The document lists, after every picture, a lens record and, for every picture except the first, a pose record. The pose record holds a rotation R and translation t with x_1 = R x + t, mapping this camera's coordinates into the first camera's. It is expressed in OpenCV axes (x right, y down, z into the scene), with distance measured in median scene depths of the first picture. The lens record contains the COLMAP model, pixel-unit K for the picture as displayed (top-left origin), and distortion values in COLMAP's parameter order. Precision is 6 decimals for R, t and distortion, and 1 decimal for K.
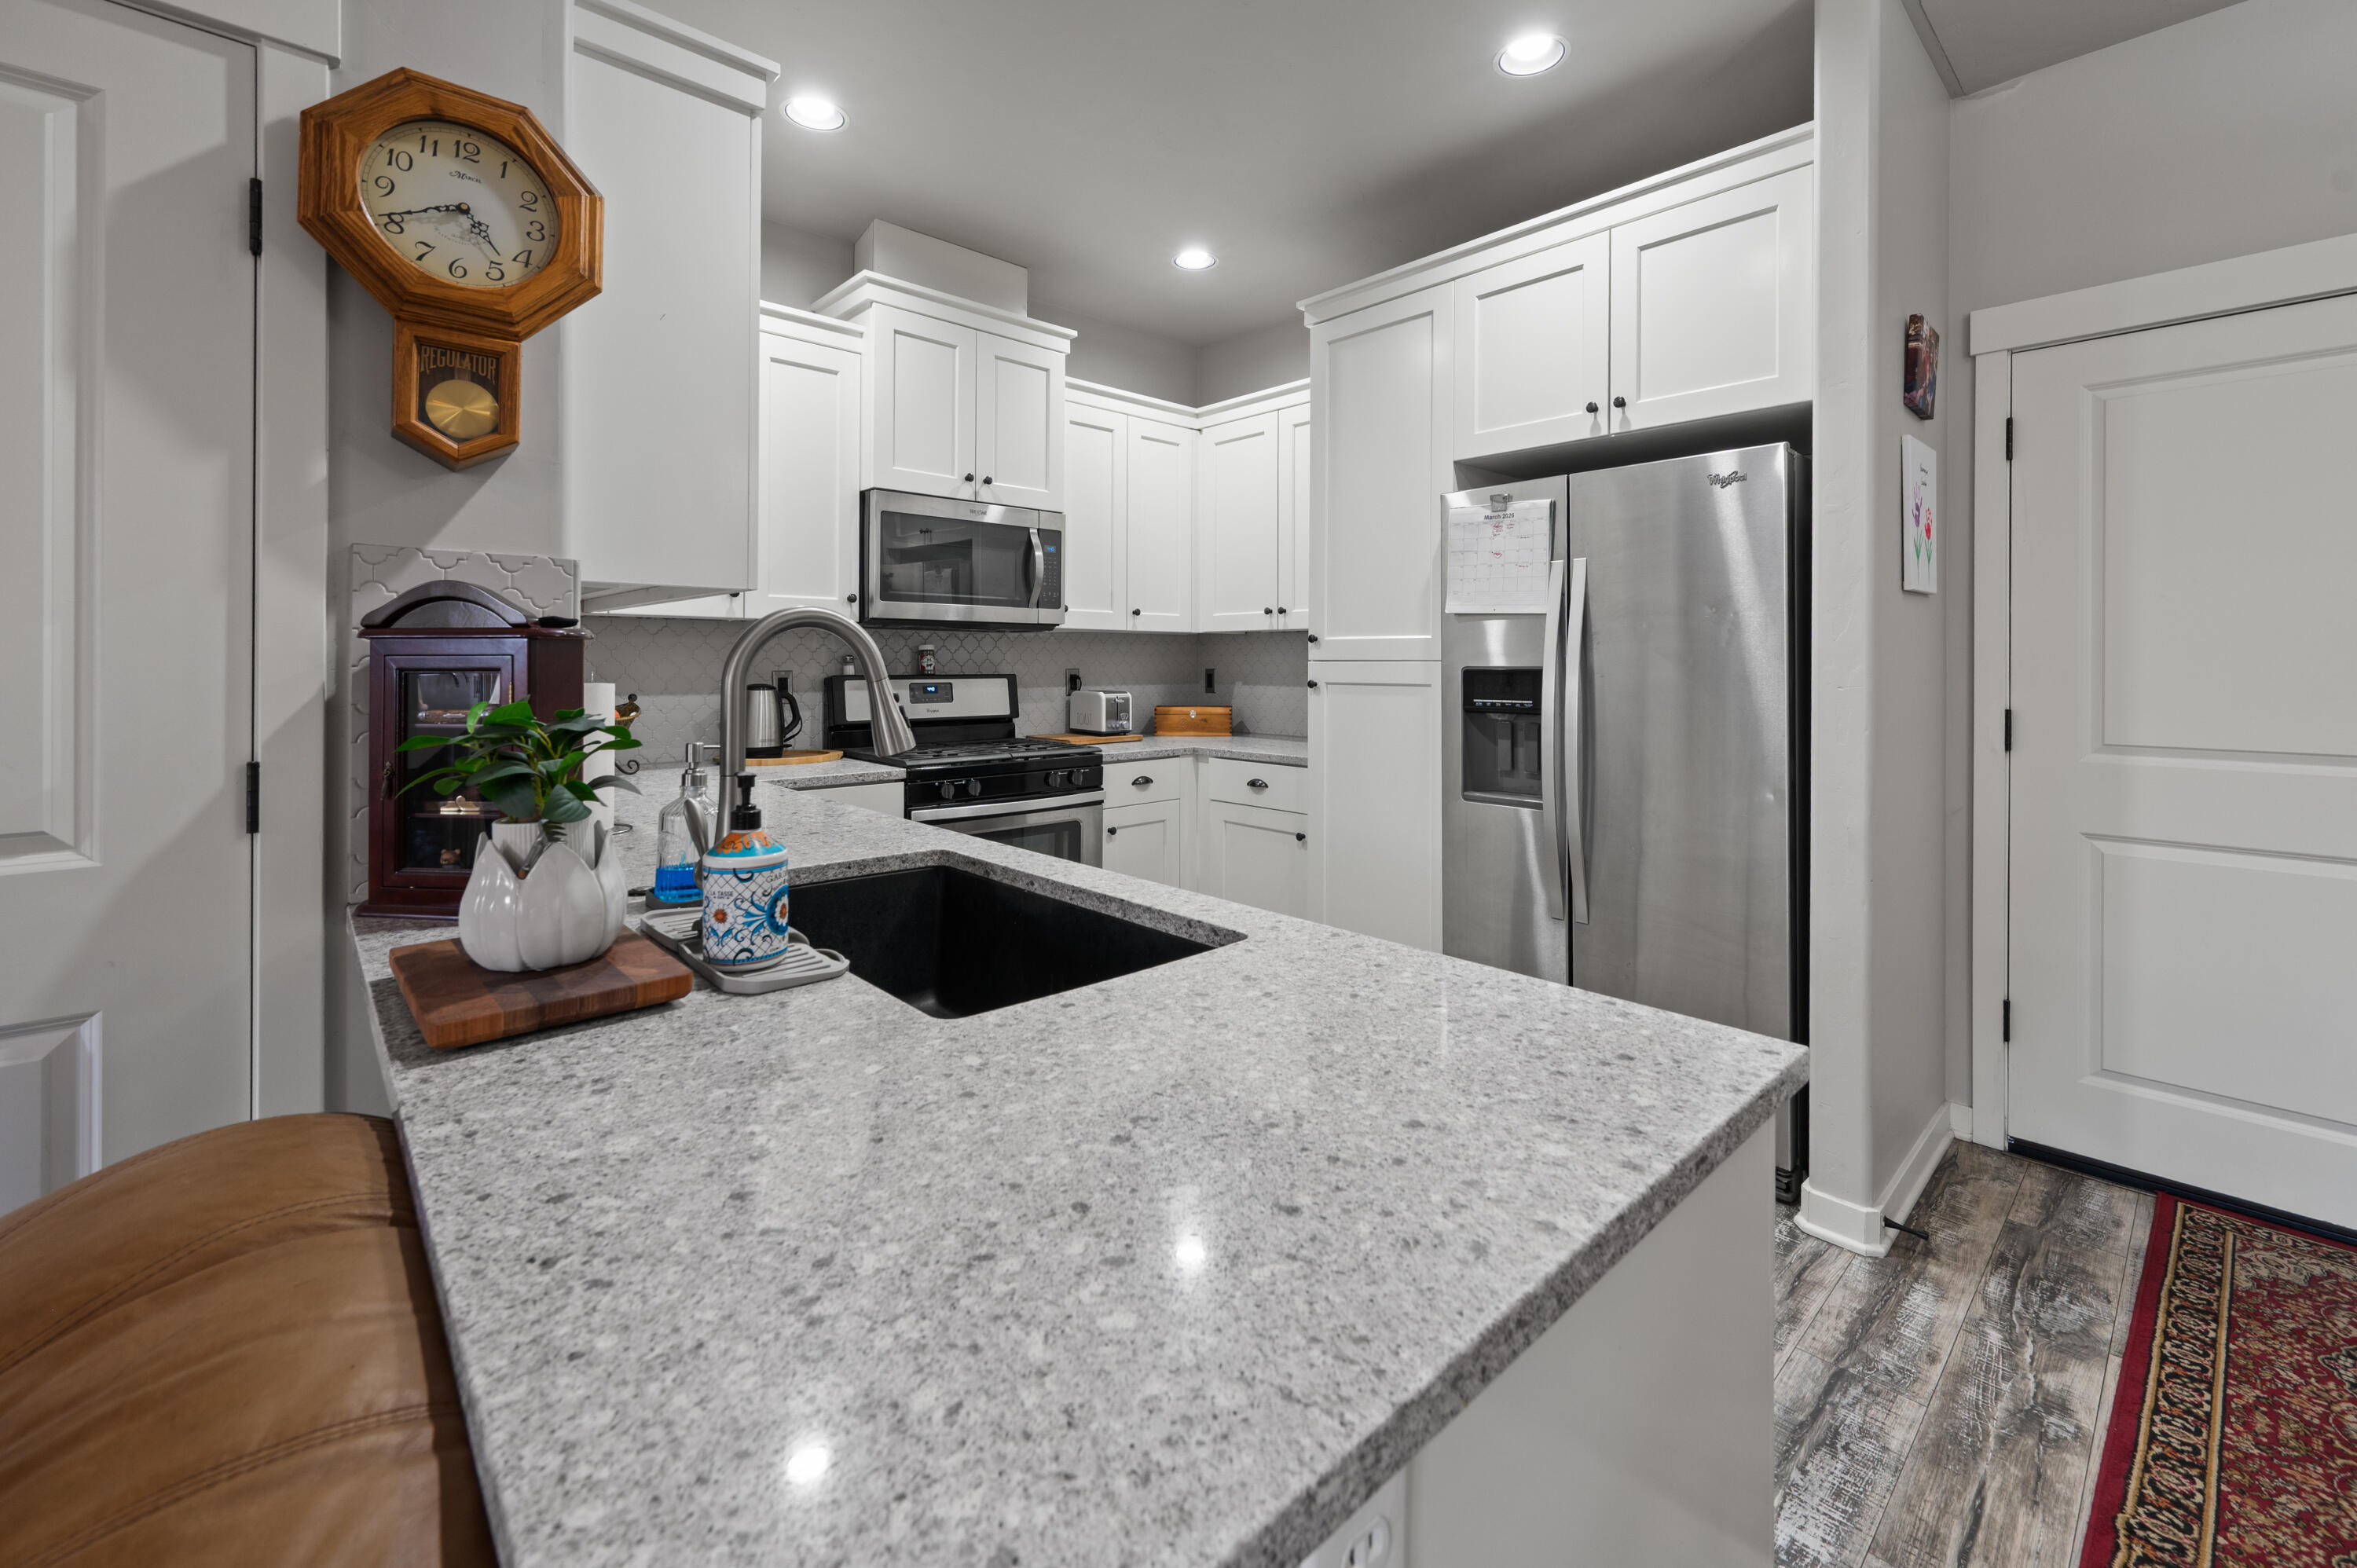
lens RADIAL K [[979.3, 0, 1179.2], [0, 979.3, 658.2], [0, 0, 1]] dist [-0.002013, -0.000194]
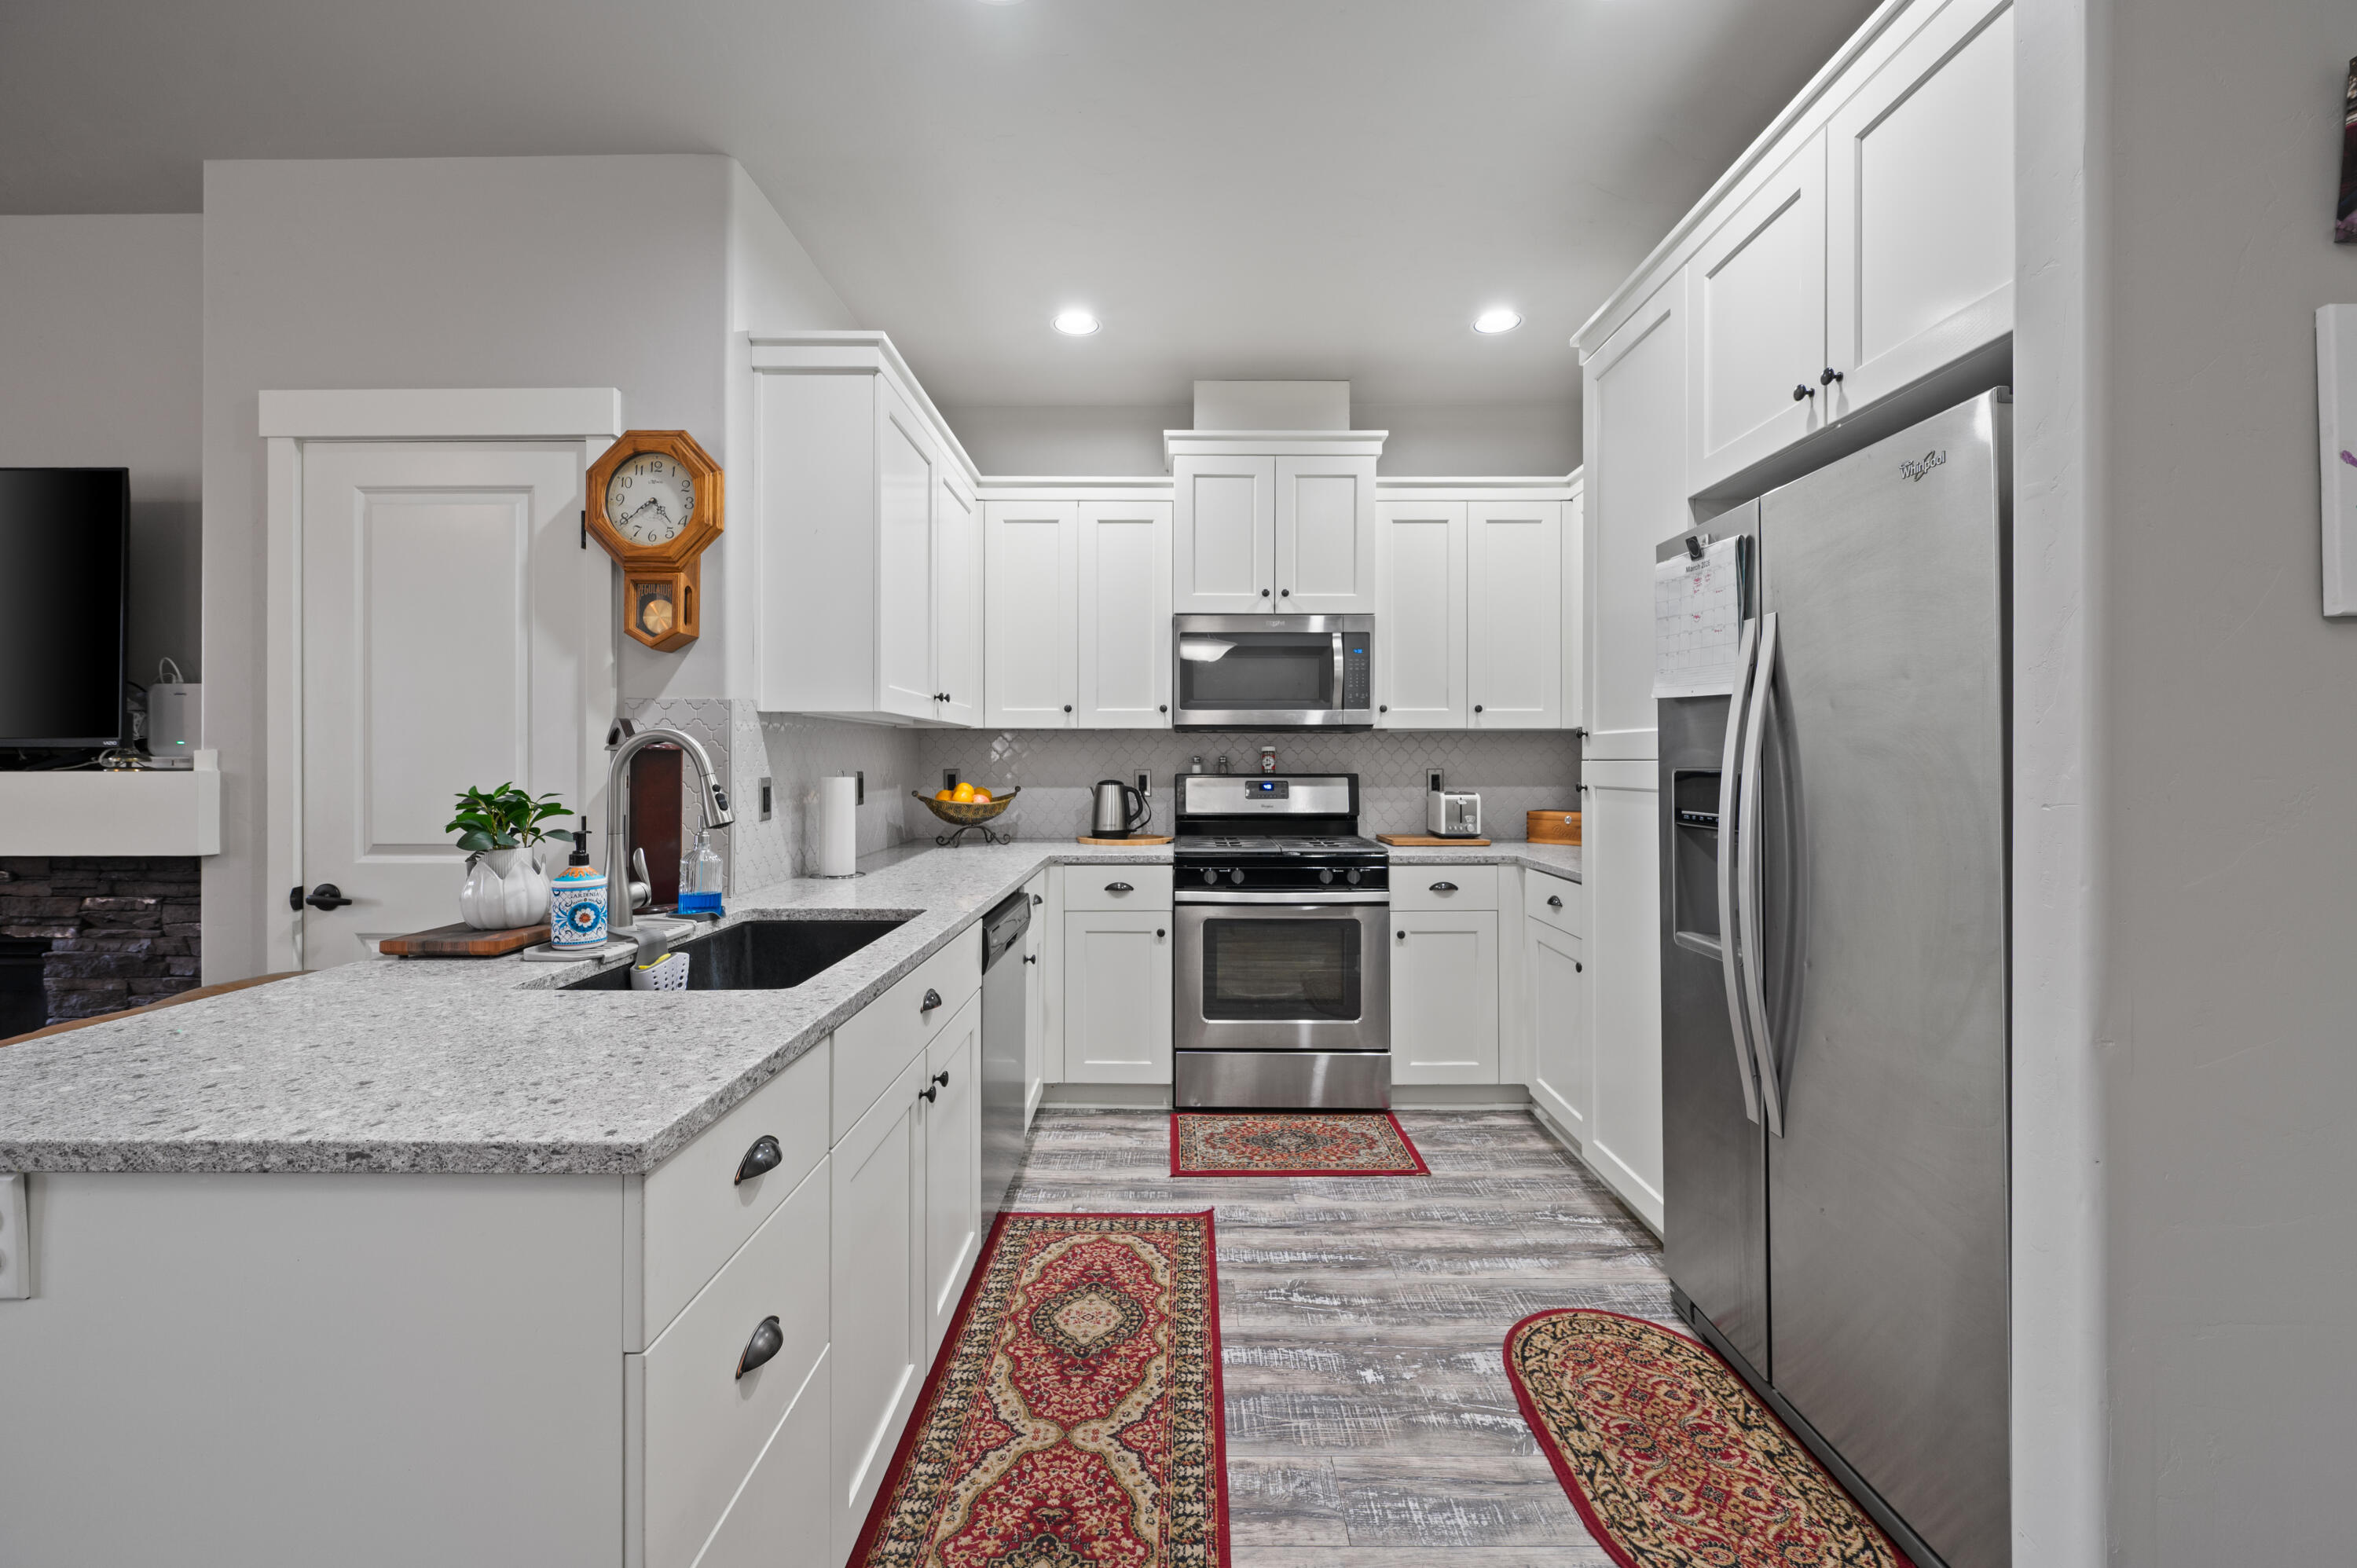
lens RADIAL K [[943.3, 0, 1173.4], [0, 943.3, 753.3], [0, 0, 1]] dist [-0.001255, 0.000011]
pose [[0.730488, -0.008235, -0.682876, 0.448752], [0.004989, 0.999965, -0.006723, 0.000644], [0.682908, 0.001504, 0.730503, 0.172410]]
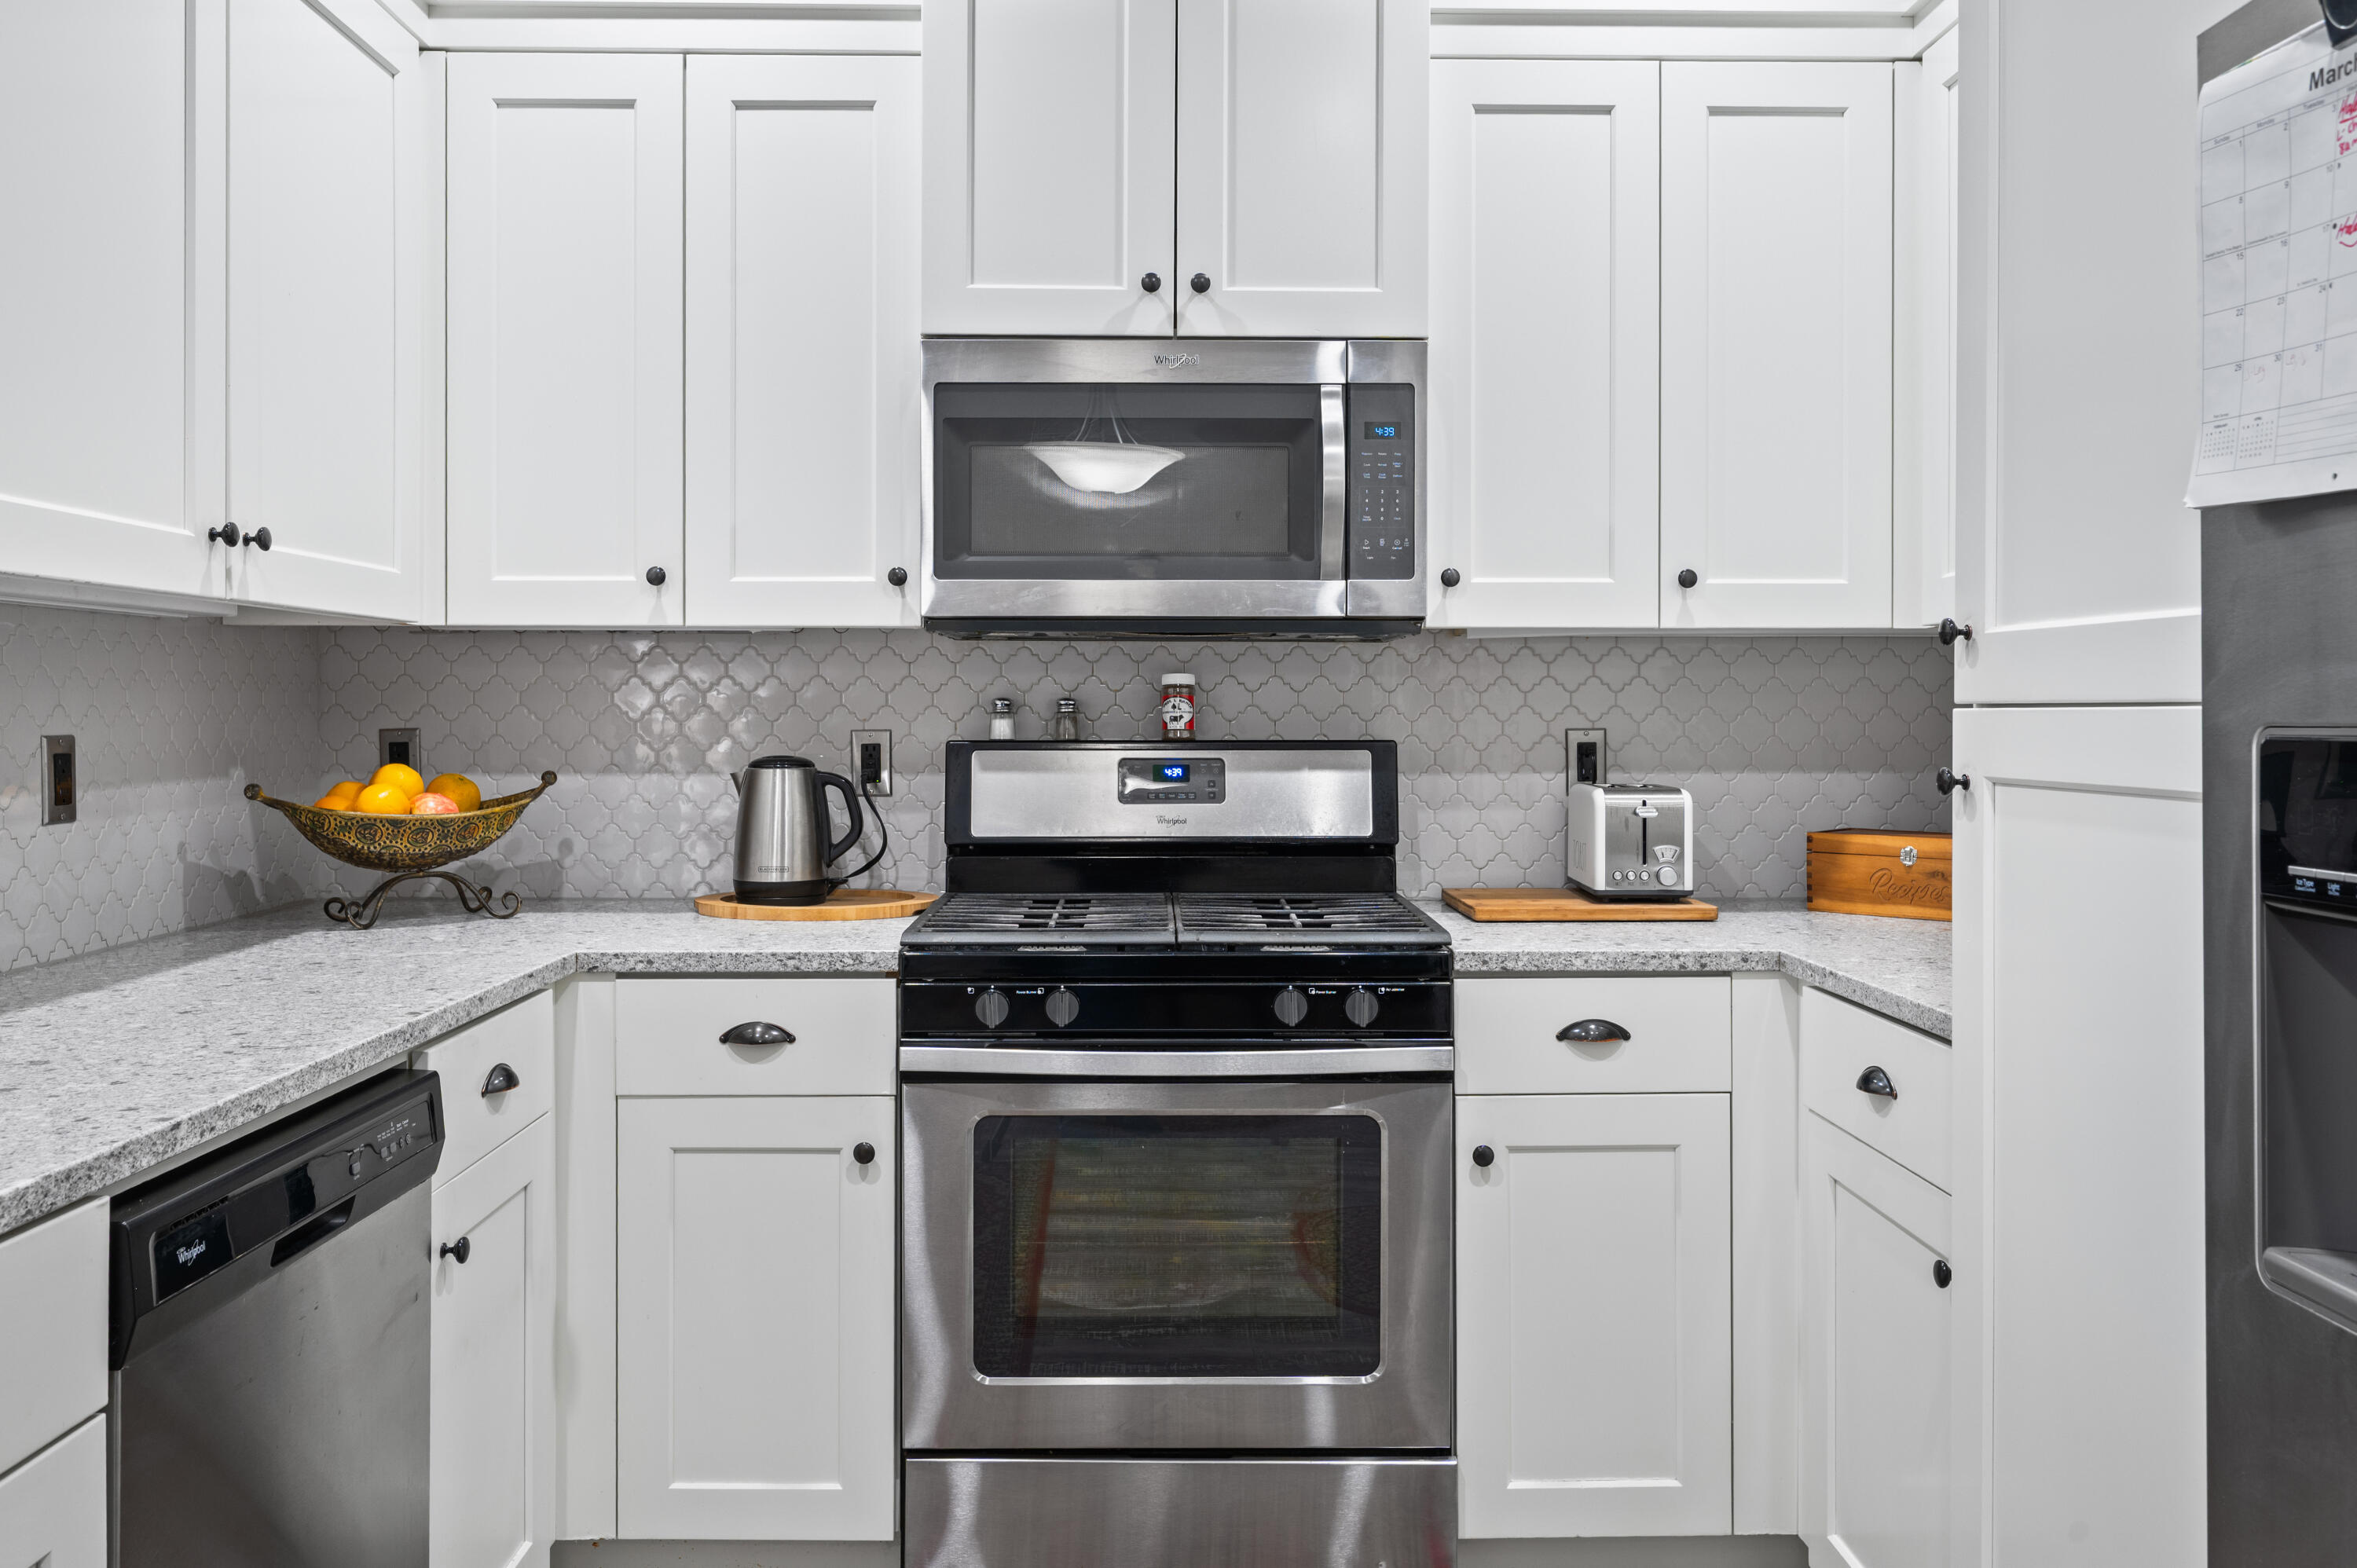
lens RADIAL K [[1835.4, 0, 1169.5], [0, 1835.4, 711.0], [0, 0, 1]] dist [-0.007516, -0.003536]
pose [[0.743164, -0.002618, -0.669104, 0.347716], [0.004376, 0.999990, 0.000947, 0.003015], [0.669095, -0.003631, 0.743168, 0.427559]]
